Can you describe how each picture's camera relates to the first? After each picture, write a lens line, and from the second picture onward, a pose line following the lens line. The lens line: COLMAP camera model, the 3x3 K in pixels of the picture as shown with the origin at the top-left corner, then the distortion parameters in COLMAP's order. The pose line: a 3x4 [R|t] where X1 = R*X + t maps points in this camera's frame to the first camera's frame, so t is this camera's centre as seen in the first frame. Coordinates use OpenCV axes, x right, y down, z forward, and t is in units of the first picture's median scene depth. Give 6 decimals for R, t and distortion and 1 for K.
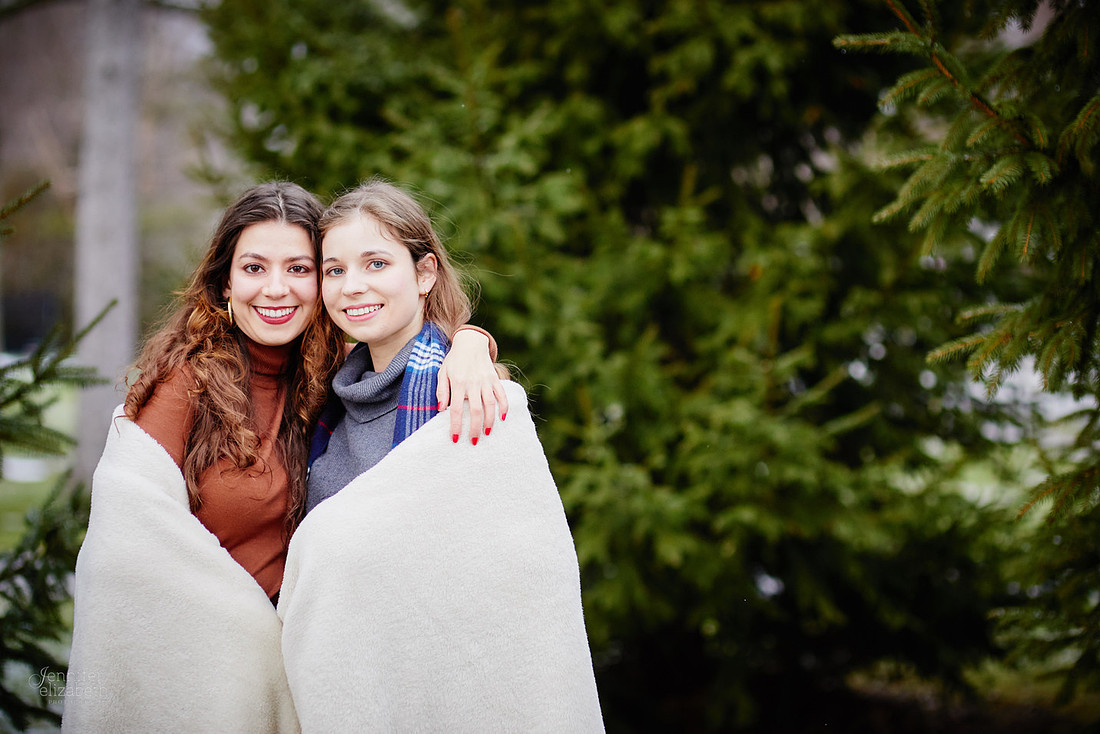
lens RADIAL K [[3213.5, 0, 554.2], [0, 3213.5, 357.6], [0, 0, 1]] dist [0.010317, 0.000000]
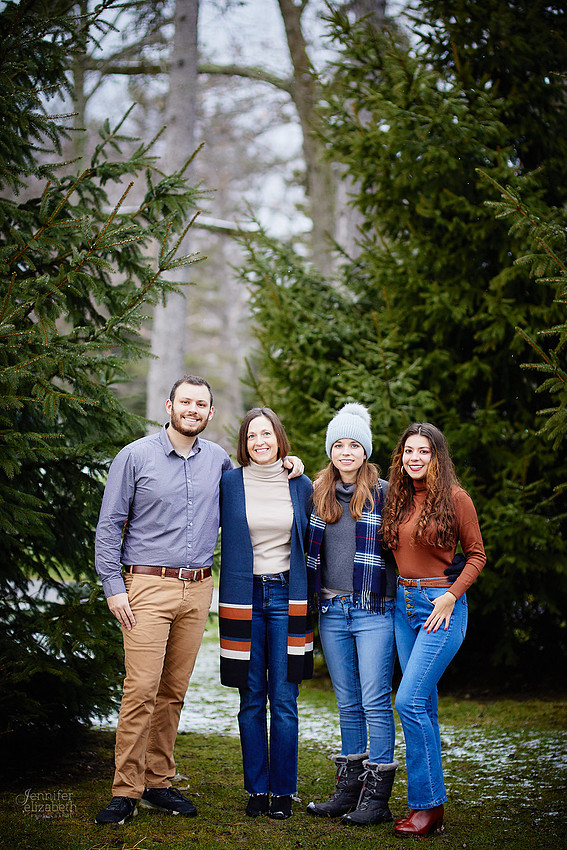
lens RADIAL K [[2483.1, 0, 281.0], [0, 2483.1, 424.2], [0, 0, 1]] dist [0.010317, 0.000000]
pose [[0.996647, 0.024004, -0.078223, 0.032698], [-0.024935, 0.999629, -0.010945, -0.015709], [0.077932, 0.012859, 0.996876, -0.561410]]
